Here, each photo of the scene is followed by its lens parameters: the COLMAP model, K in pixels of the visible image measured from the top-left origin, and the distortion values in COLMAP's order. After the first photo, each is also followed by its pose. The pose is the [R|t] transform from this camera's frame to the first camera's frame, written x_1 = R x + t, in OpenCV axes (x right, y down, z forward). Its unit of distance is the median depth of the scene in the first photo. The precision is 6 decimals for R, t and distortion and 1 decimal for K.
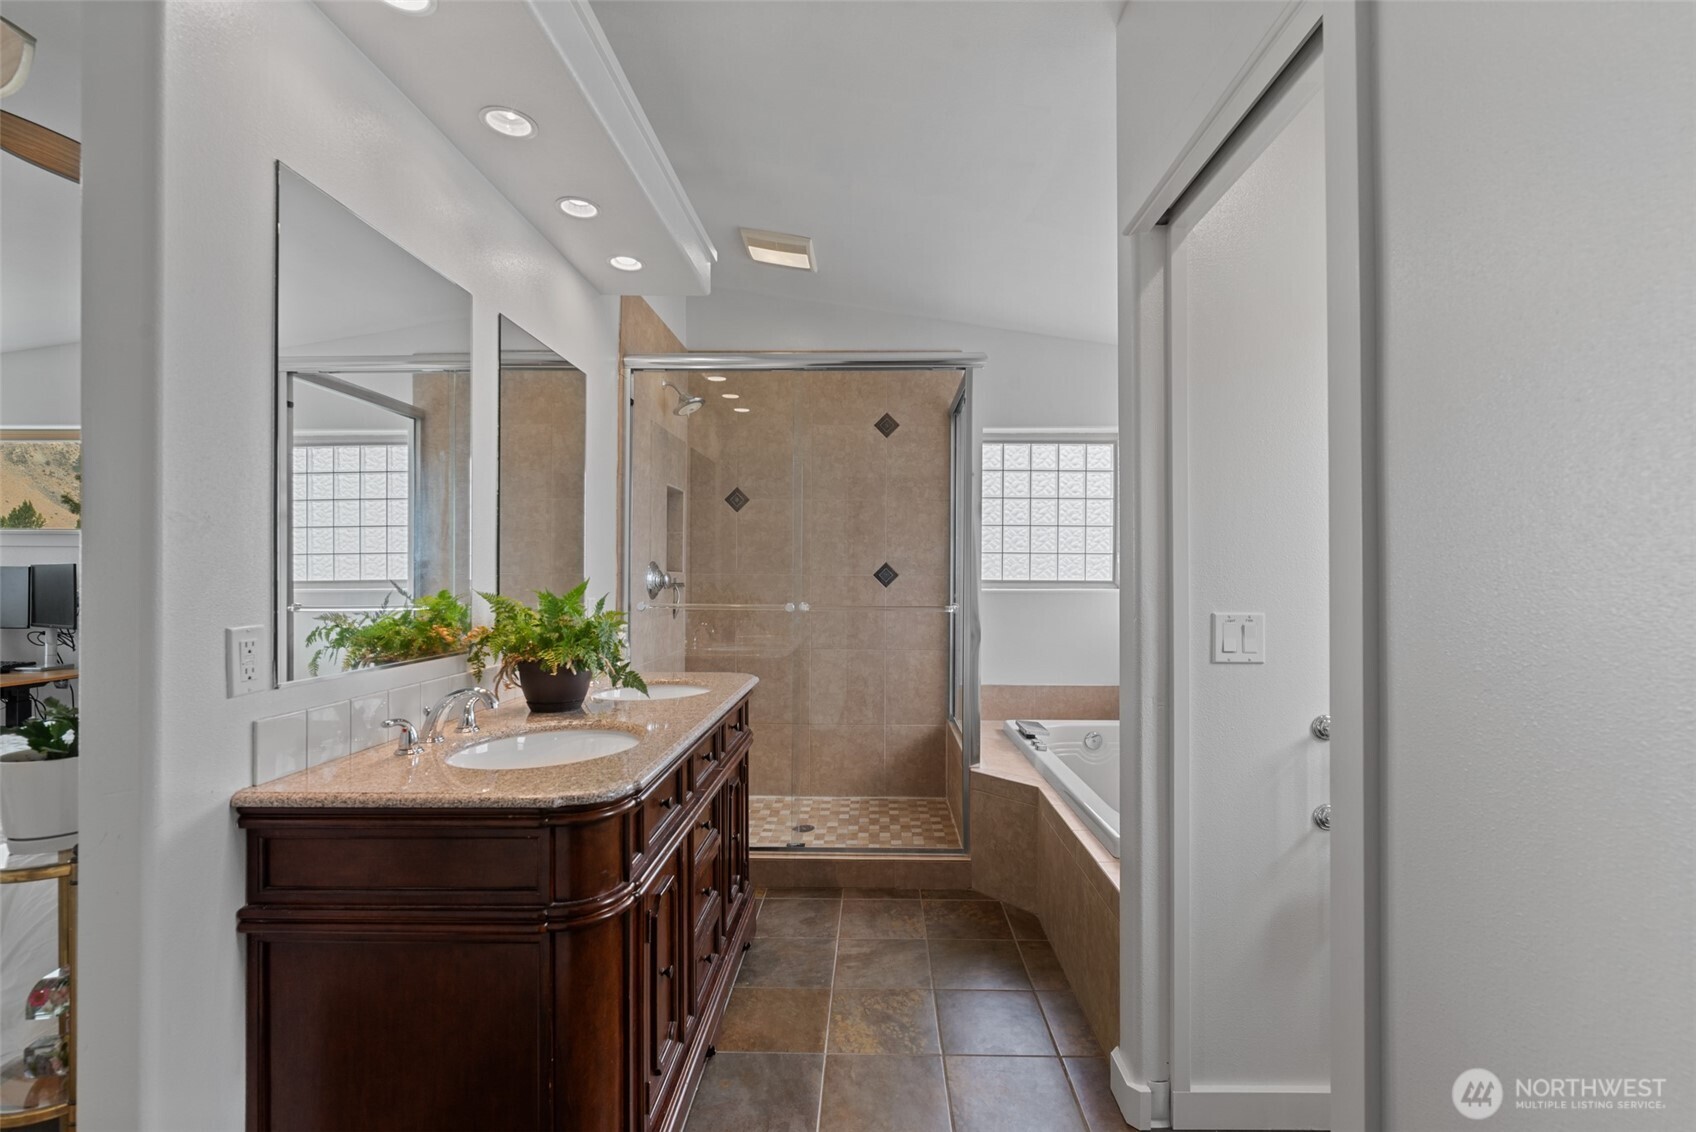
lens RADIAL K [[737.1, 0, 860.0], [0, 737.1, 577.8], [0, 0, 1]] dist [-0.003024, -0.000457]
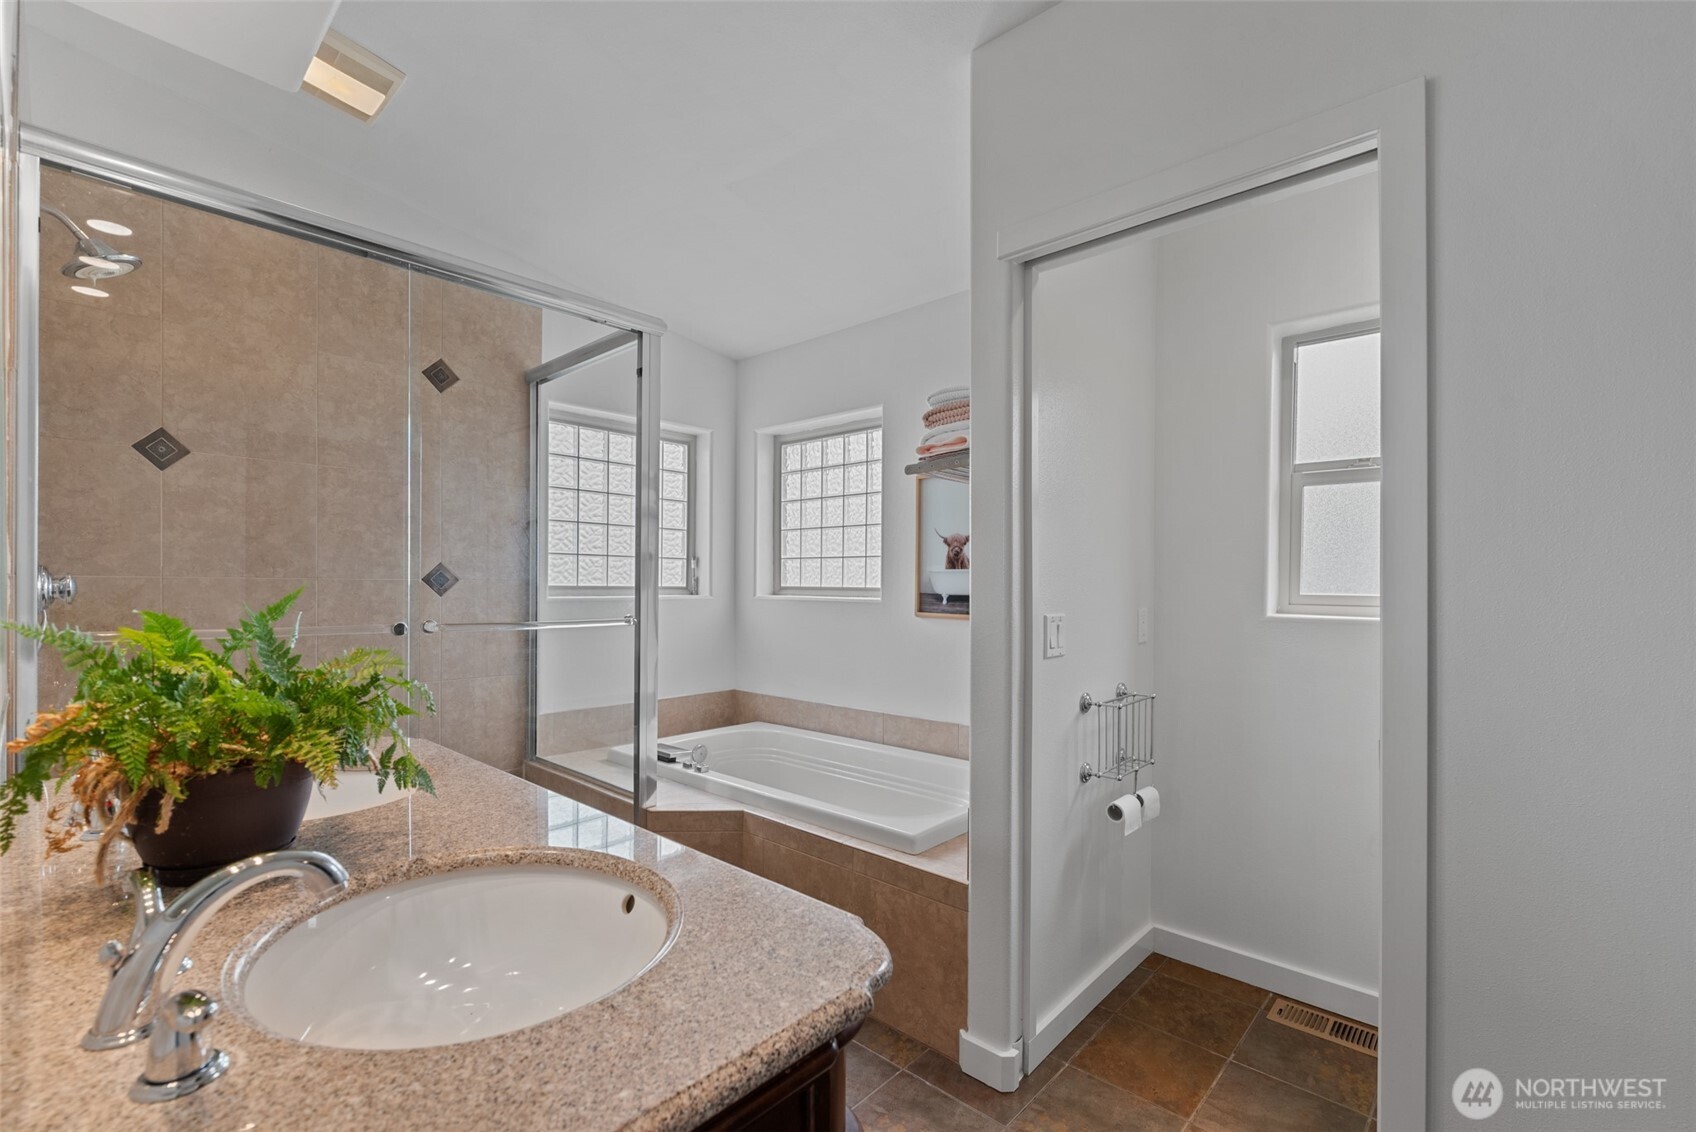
lens RADIAL K [[746.4, 0, 858.7], [0, 746.4, 584.6], [0, 0, 1]] dist [0.000017, -0.000756]
pose [[0.644867, 0.000110, 0.764294, -0.263532], [-0.002217, 0.999996, 0.001727, -0.001085], [-0.764291, -0.002808, 0.644865, 0.200589]]
